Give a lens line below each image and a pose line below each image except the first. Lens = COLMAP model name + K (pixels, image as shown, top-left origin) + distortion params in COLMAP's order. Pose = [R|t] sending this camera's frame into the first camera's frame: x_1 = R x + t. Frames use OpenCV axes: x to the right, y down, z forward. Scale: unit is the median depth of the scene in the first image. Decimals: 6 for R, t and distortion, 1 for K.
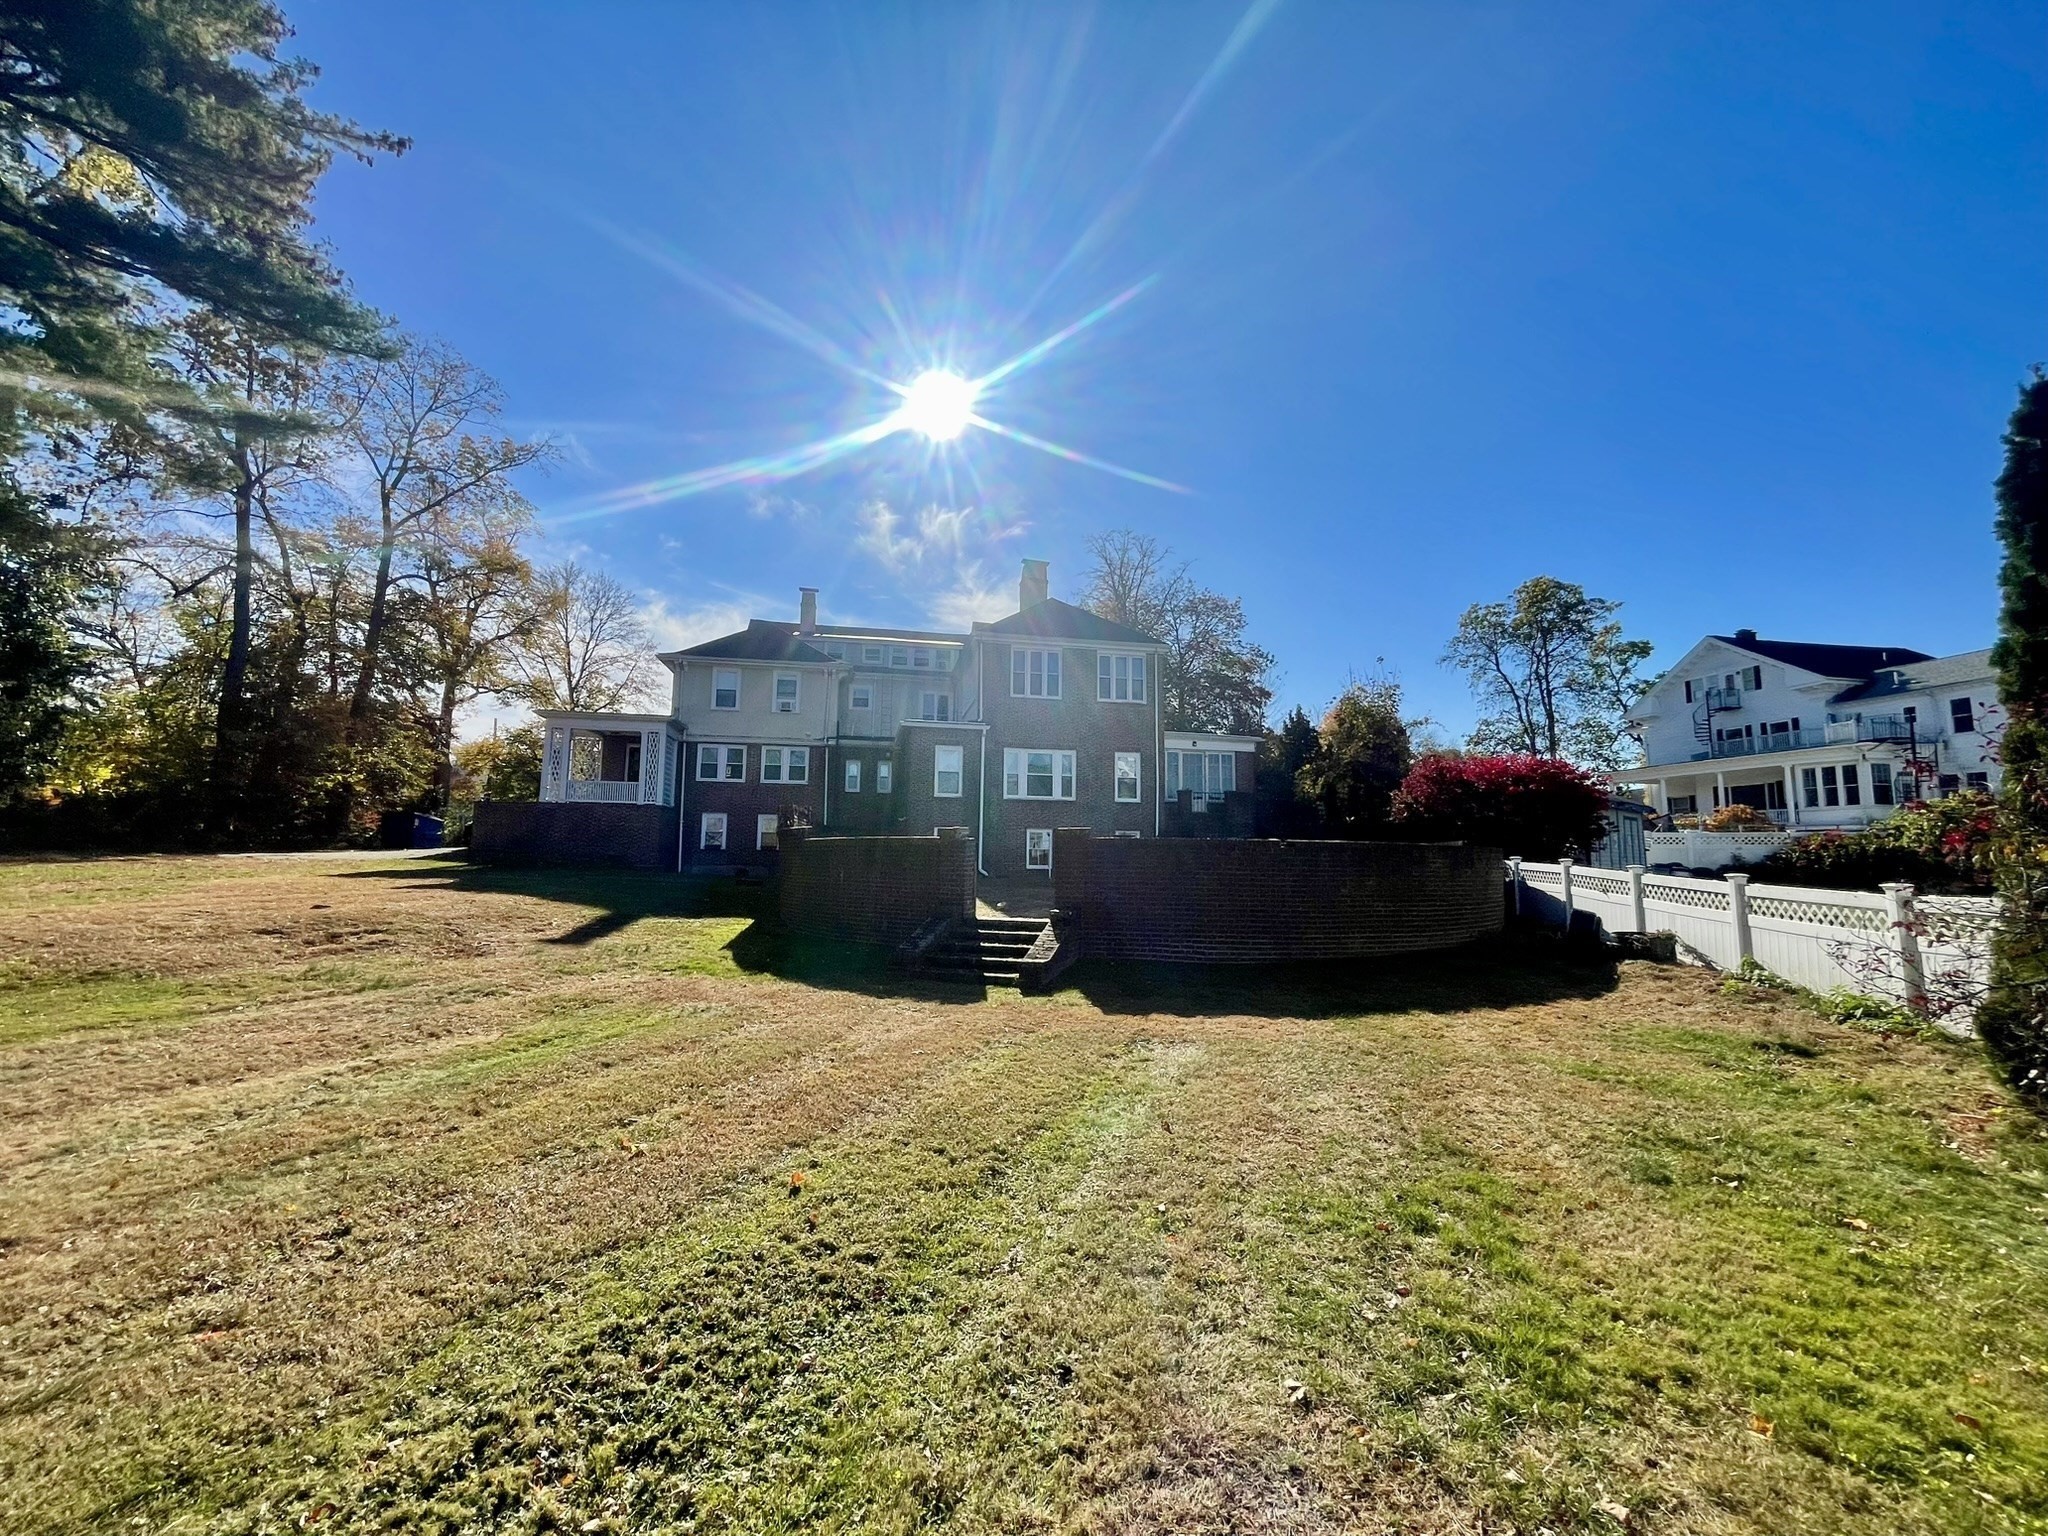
lens RADIAL K [[826.6, 0, 1016.5], [0, 826.6, 828.7], [0, 0, 1]] dist [0.003236, 0.000775]
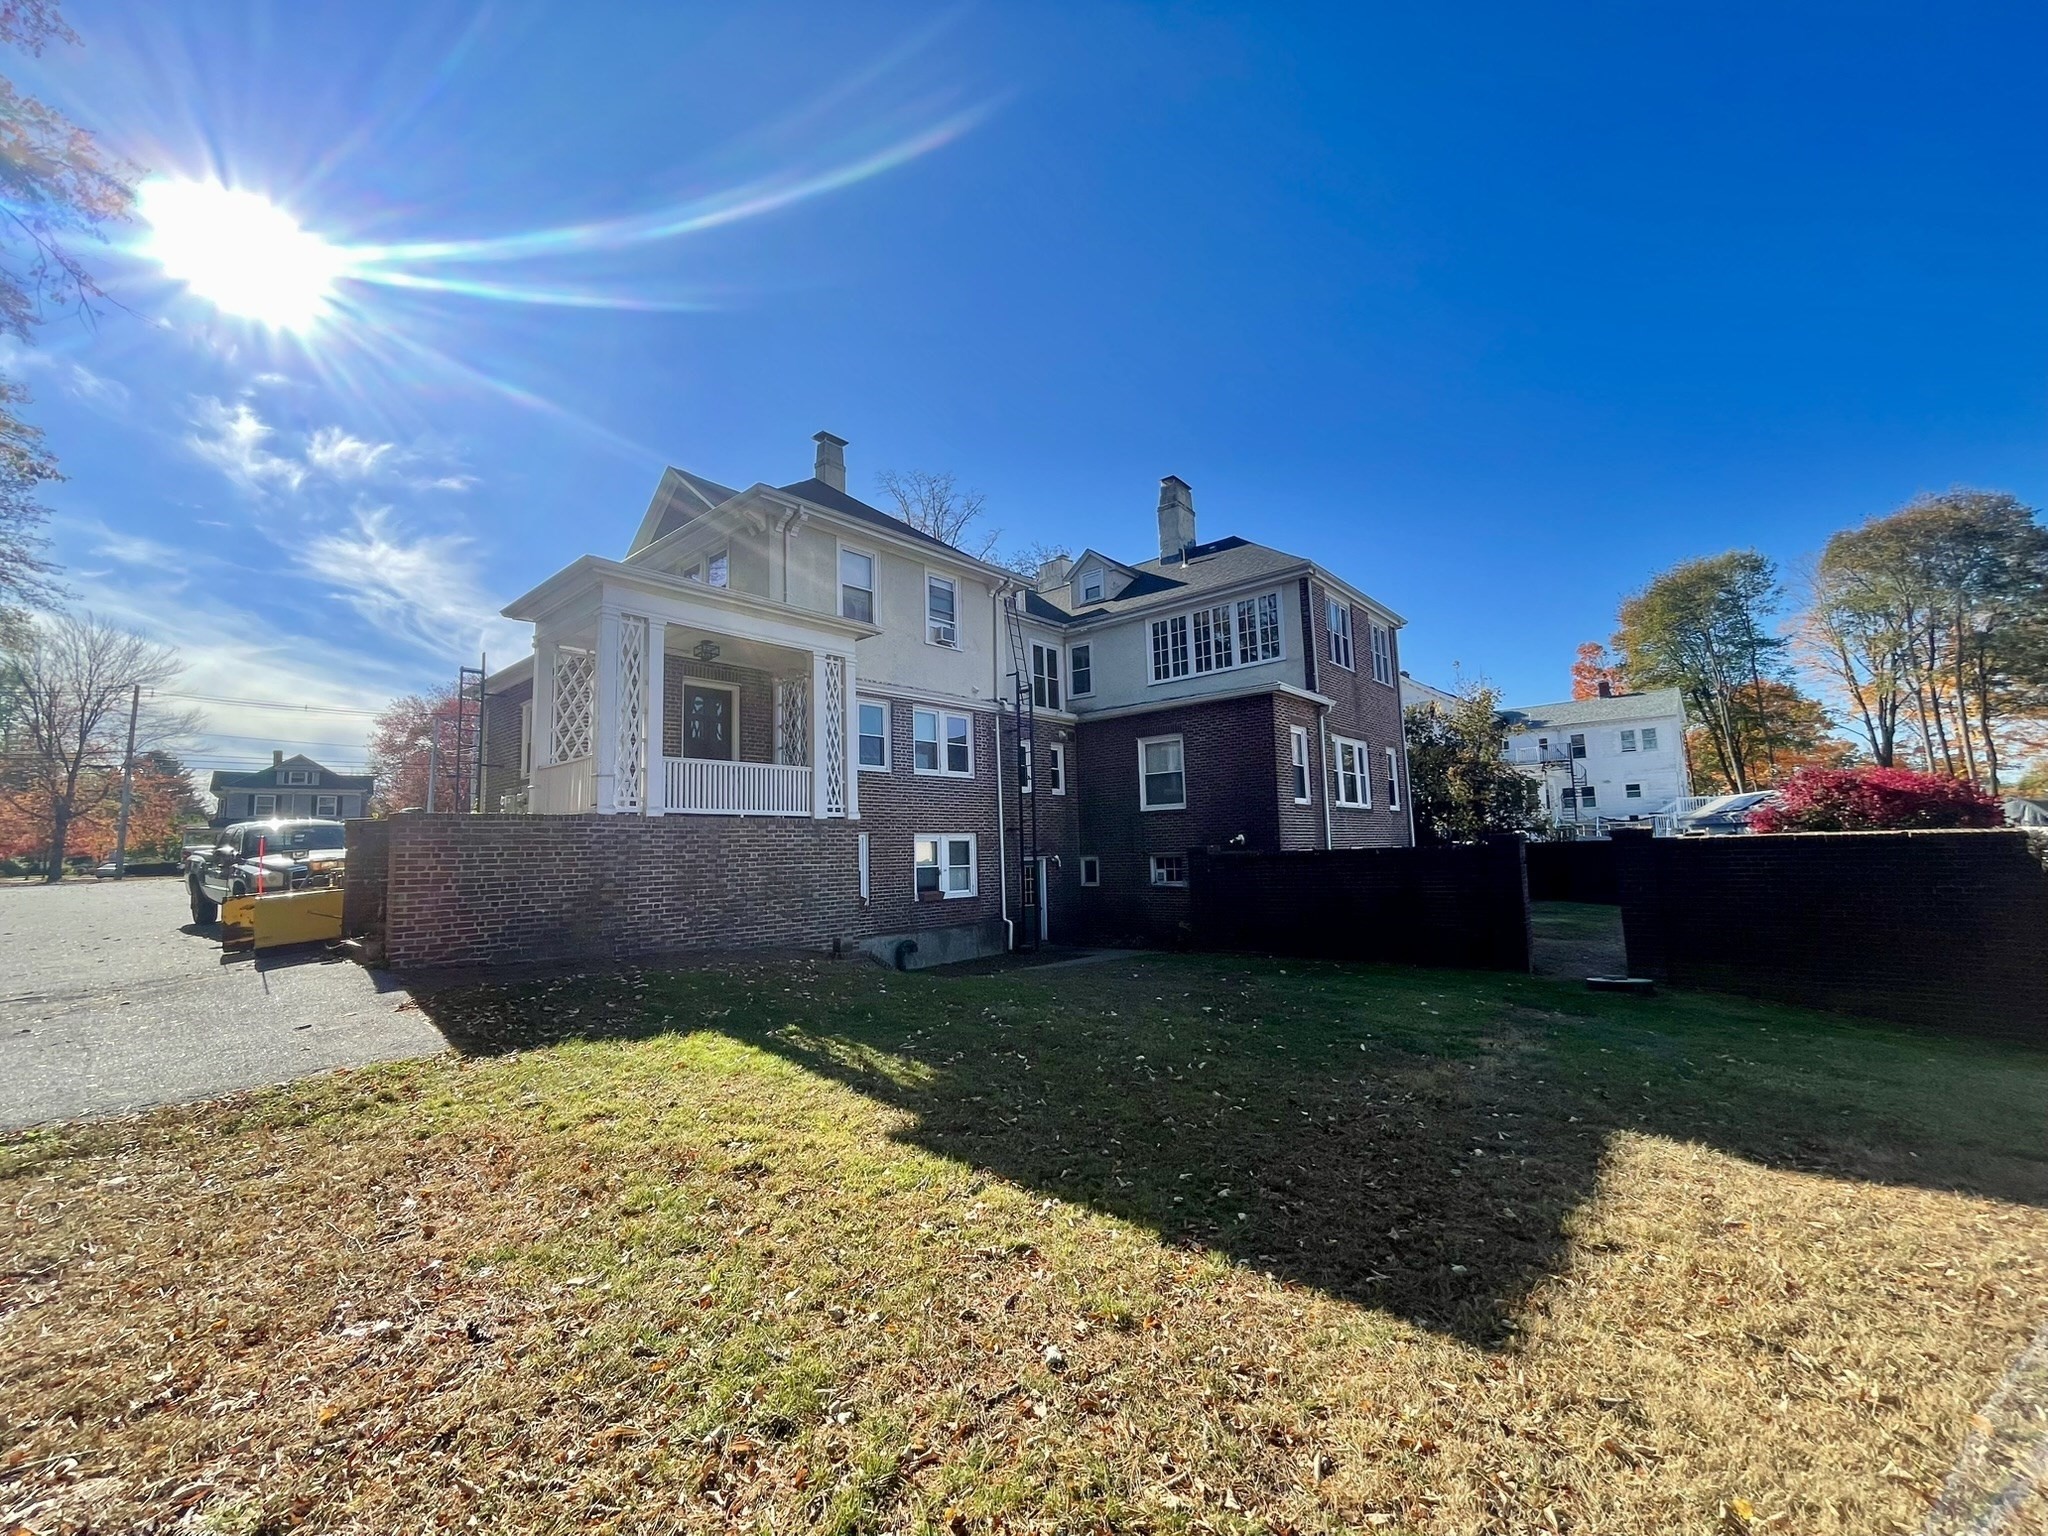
lens RADIAL K [[826.6, 0, 1044.8], [0, 826.6, 669.0], [0, 0, 1]] dist [0.003236, 0.000775]
pose [[0.800467, 0.098223, 0.591274, -0.552736], [0.018798, 0.981882, -0.188560, -0.019377], [-0.599082, 0.162051, 0.784117, 0.514401]]
